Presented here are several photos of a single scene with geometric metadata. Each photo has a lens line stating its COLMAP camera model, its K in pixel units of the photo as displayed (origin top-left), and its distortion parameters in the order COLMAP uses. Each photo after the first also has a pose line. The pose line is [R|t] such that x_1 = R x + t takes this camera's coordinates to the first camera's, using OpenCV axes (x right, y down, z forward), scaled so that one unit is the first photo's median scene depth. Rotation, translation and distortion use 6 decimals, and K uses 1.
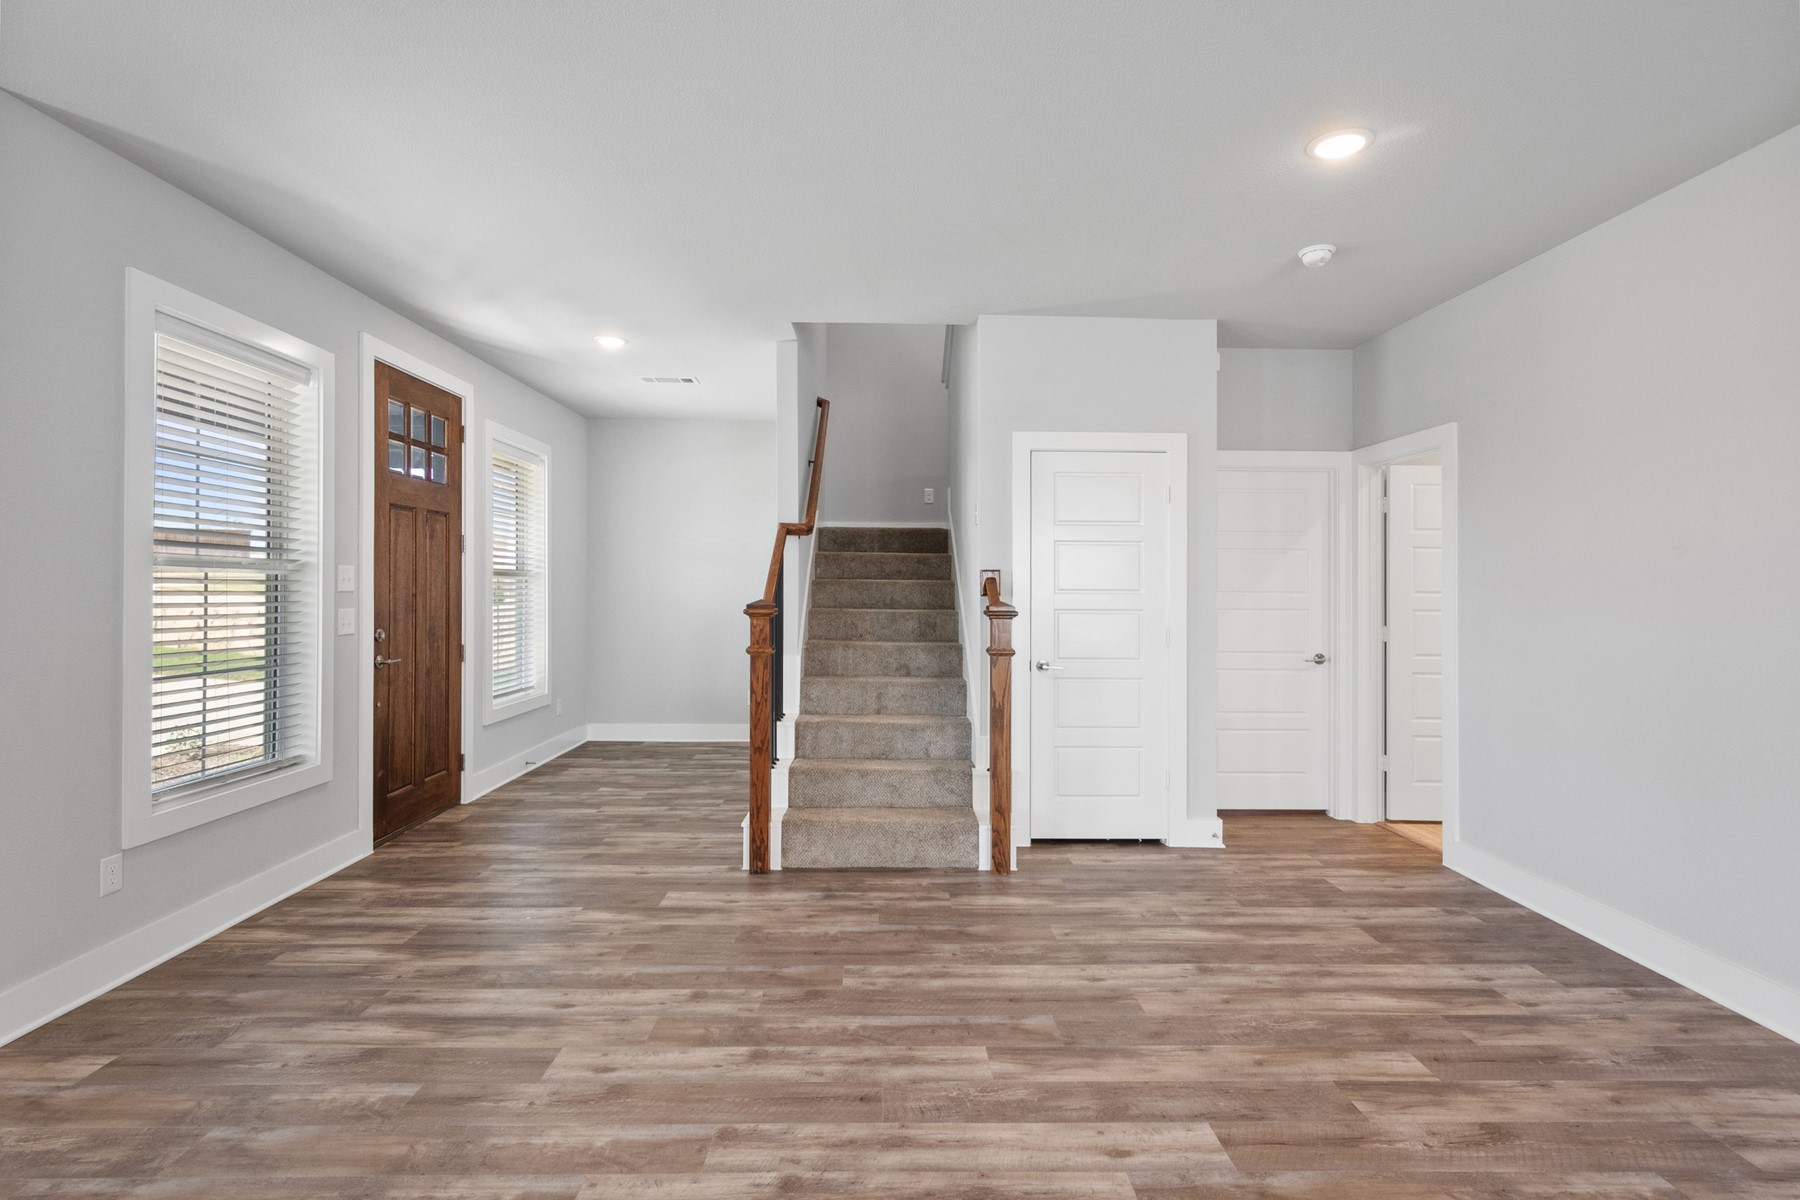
lens RADIAL K [[839.7, 0, 896.4], [0, 839.7, 588.8], [0, 0, 1]] dist [0.000106, 0.000004]
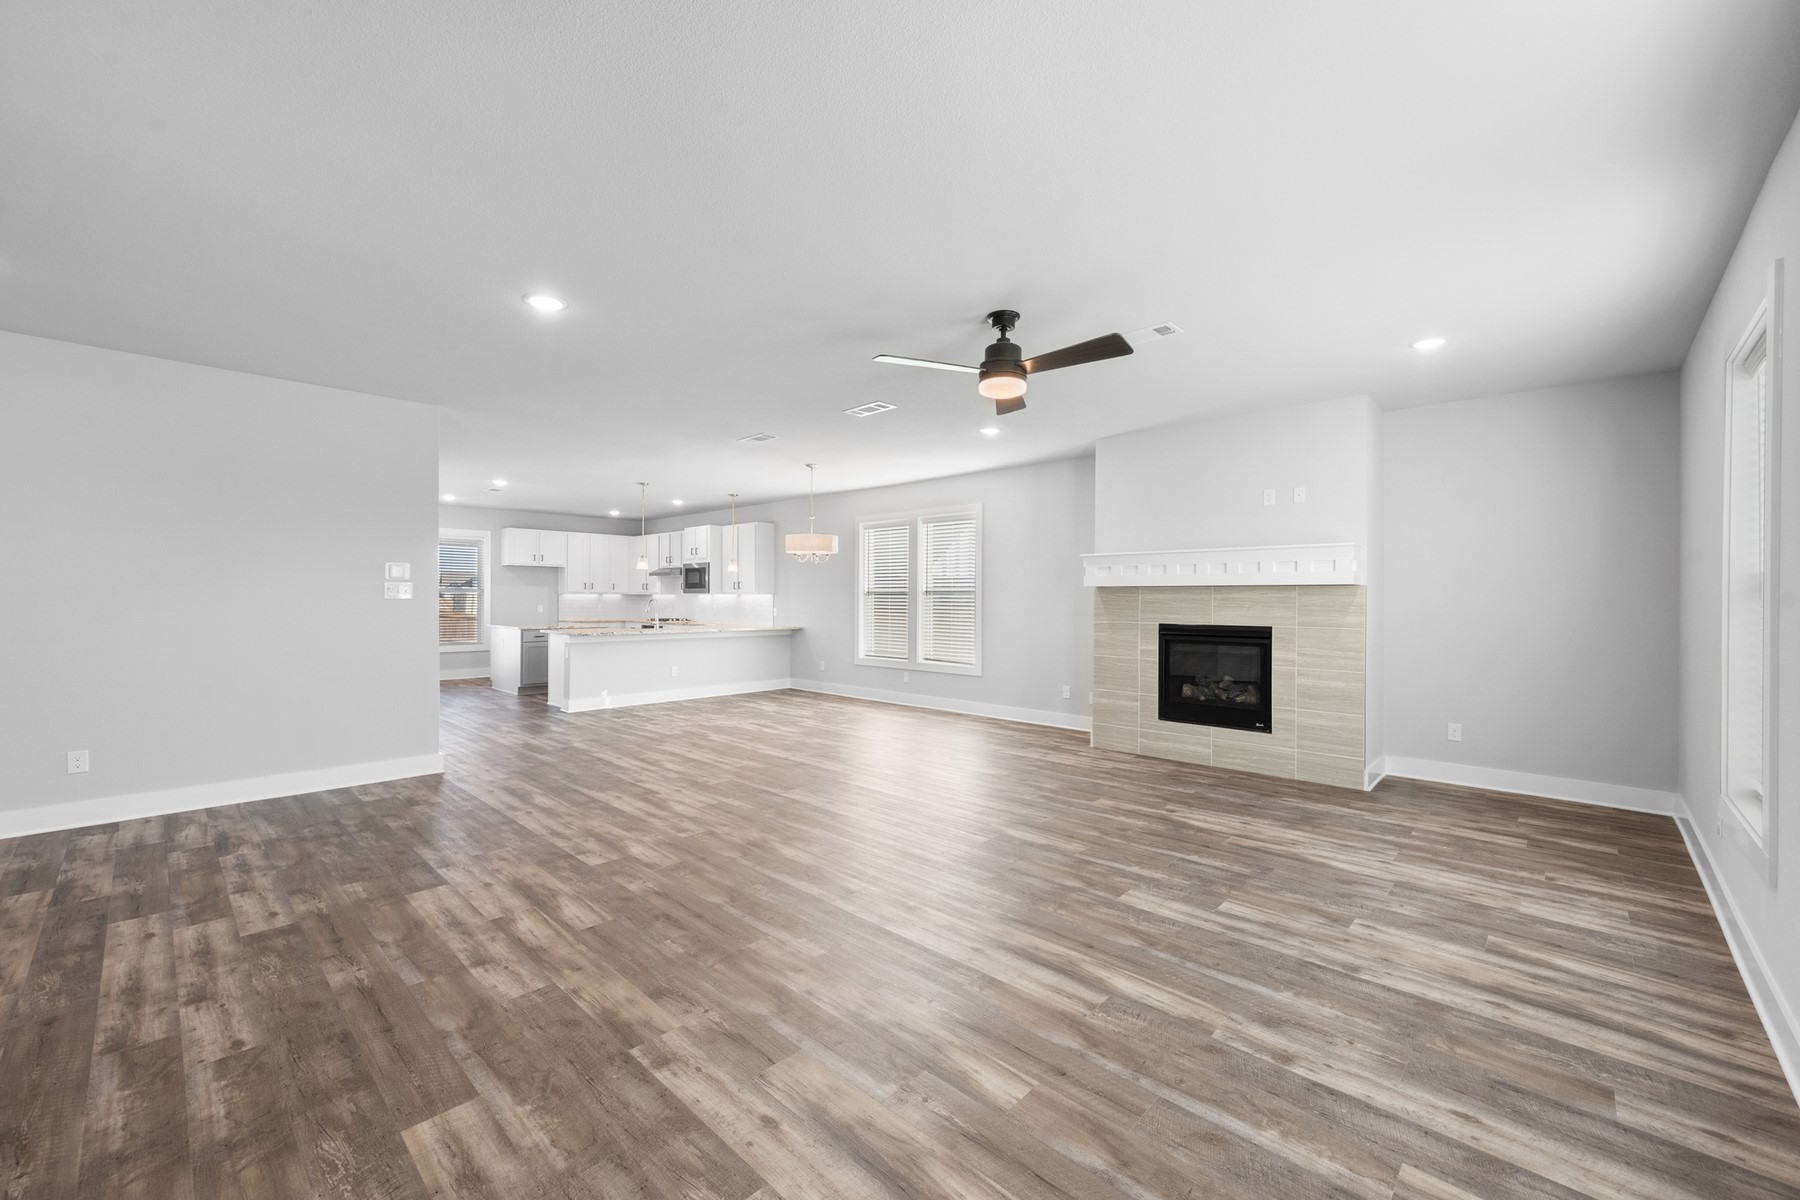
lens RADIAL K [[714.0, 0, 900.0], [0, 714.0, 600.0], [0, 0, 1]] dist [-0.002539, -0.000462]
pose [[-0.711846, -0.013165, 0.702212, -1.207123], [-0.011297, 0.999910, 0.007294, -0.011265], [-0.702245, -0.002740, -0.711930, 0.656658]]
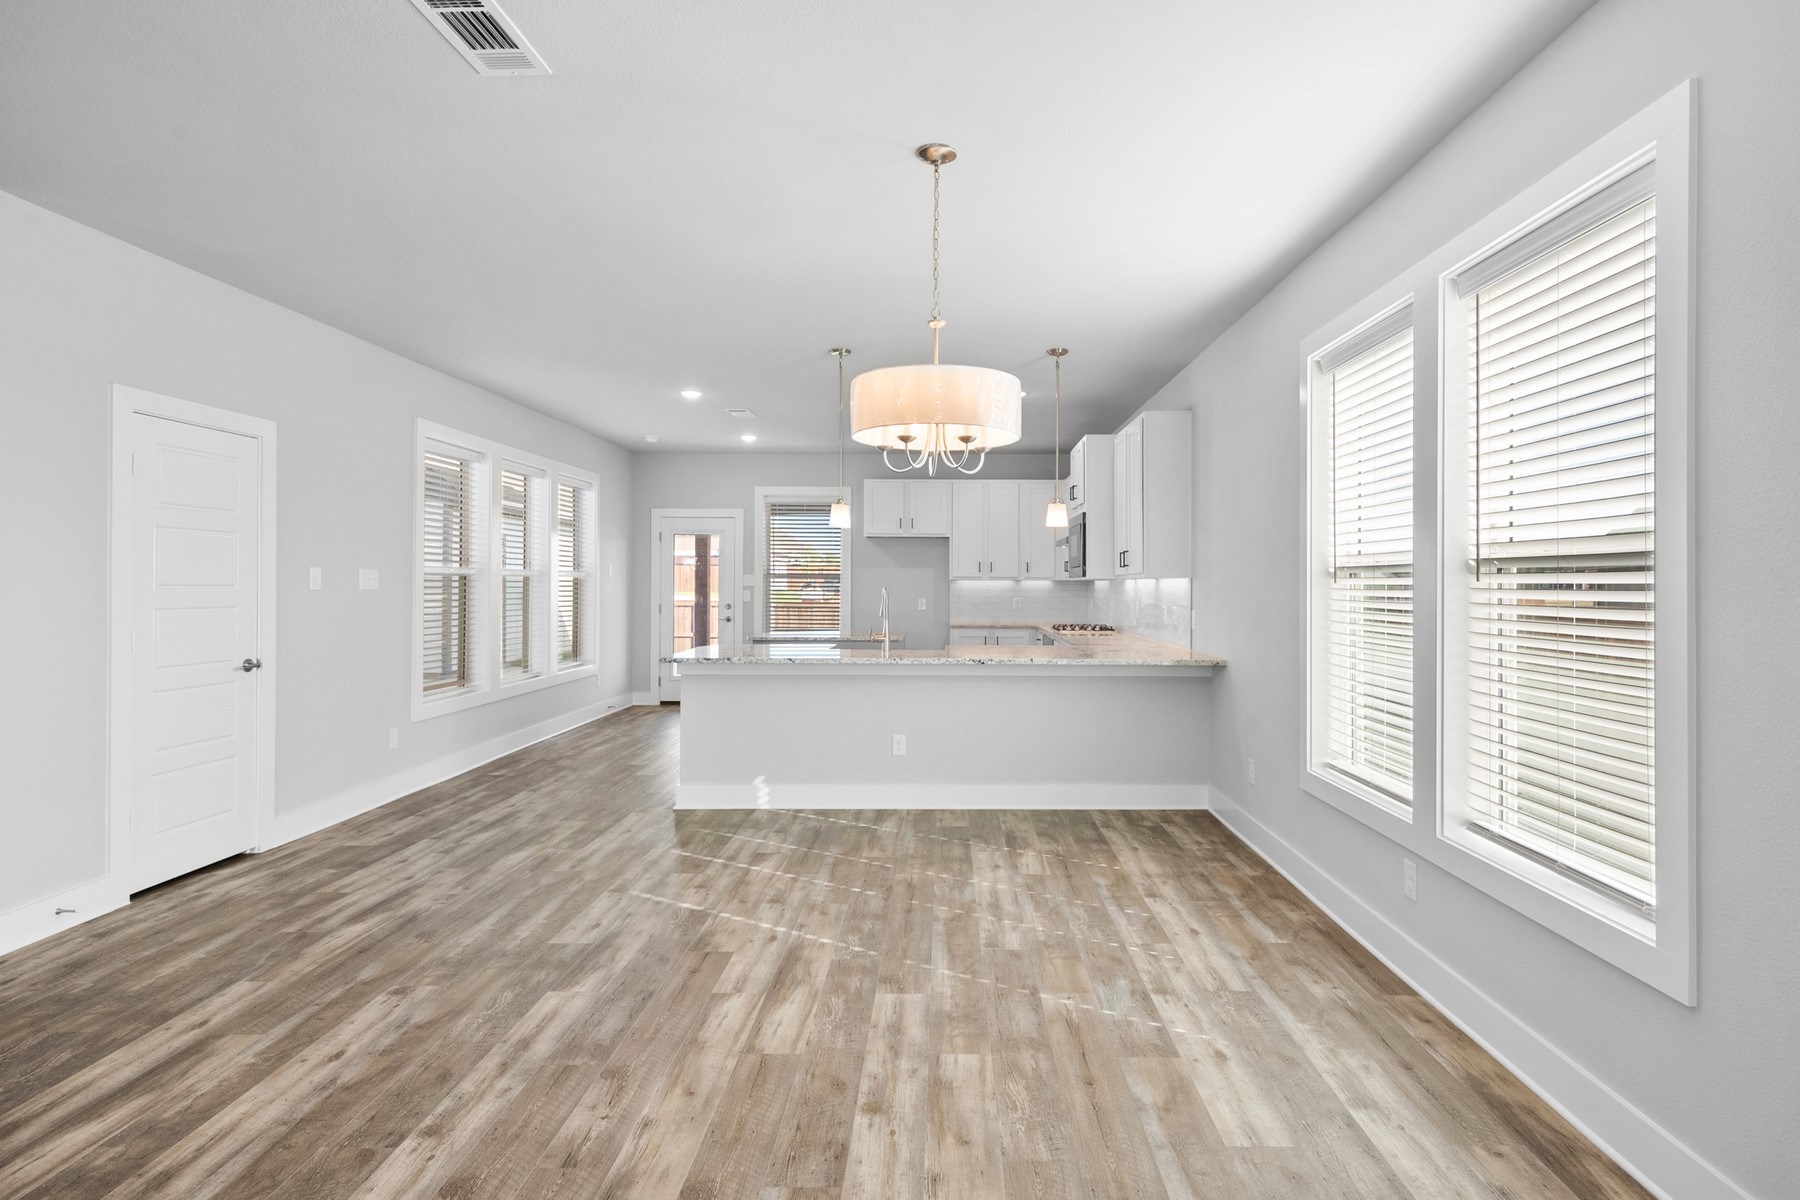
lens RADIAL K [[914.7, 0, 943.6], [0, 914.7, 537.8], [0, 0, 1]] dist [0.003362, -0.000079]
pose [[0.021581, 0.042252, 0.998874, -0.174041], [-0.002180, 0.999106, -0.042214, -0.005784], [-0.999765, -0.001266, 0.021654, -1.027489]]
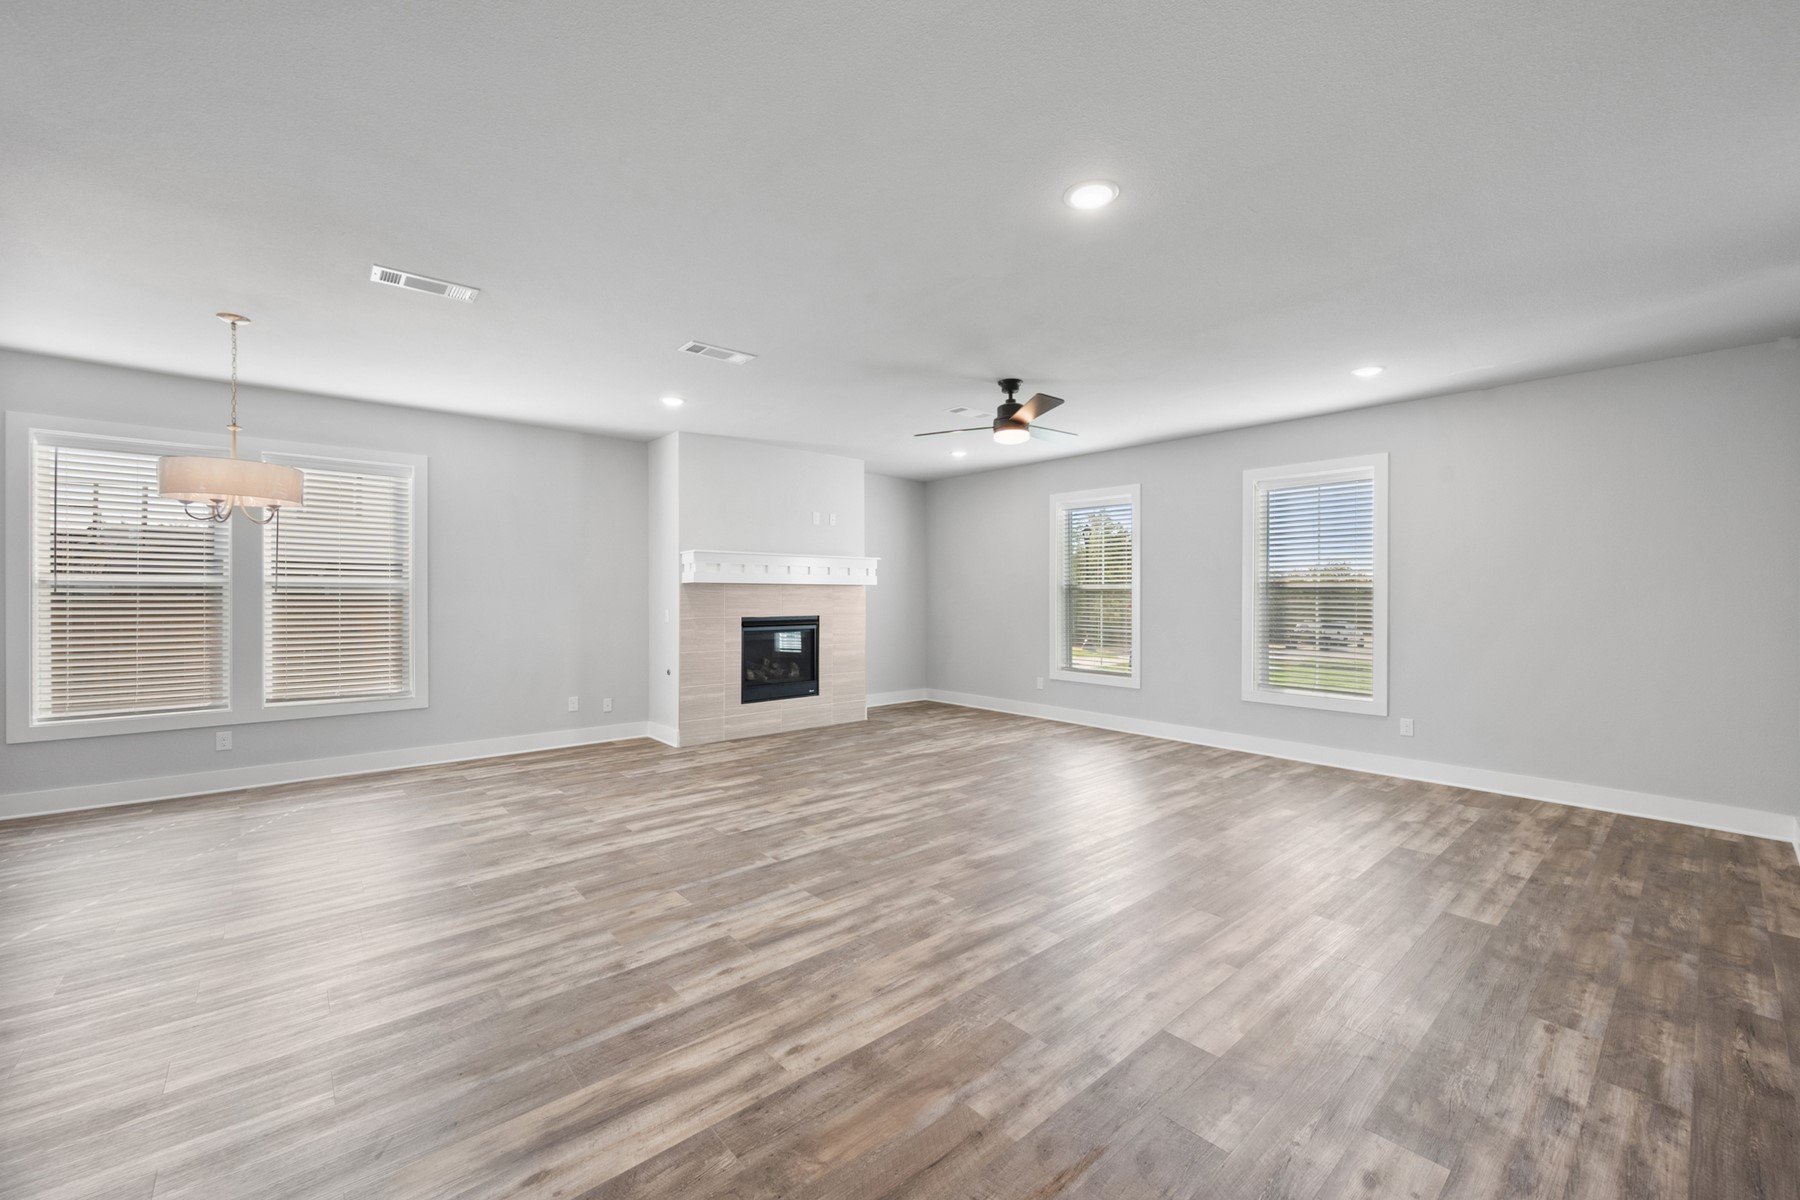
lens RADIAL K [[721.0, 0, 900.0], [0, 721.0, 594.7], [0, 0, 1]] dist [-0.000895, 0.000532]
pose [[-0.765099, -0.009279, -0.643845, 0.800951], [-0.006058, 0.999956, -0.007212, 0.004887], [0.643884, -0.001617, -0.765122, 0.754924]]
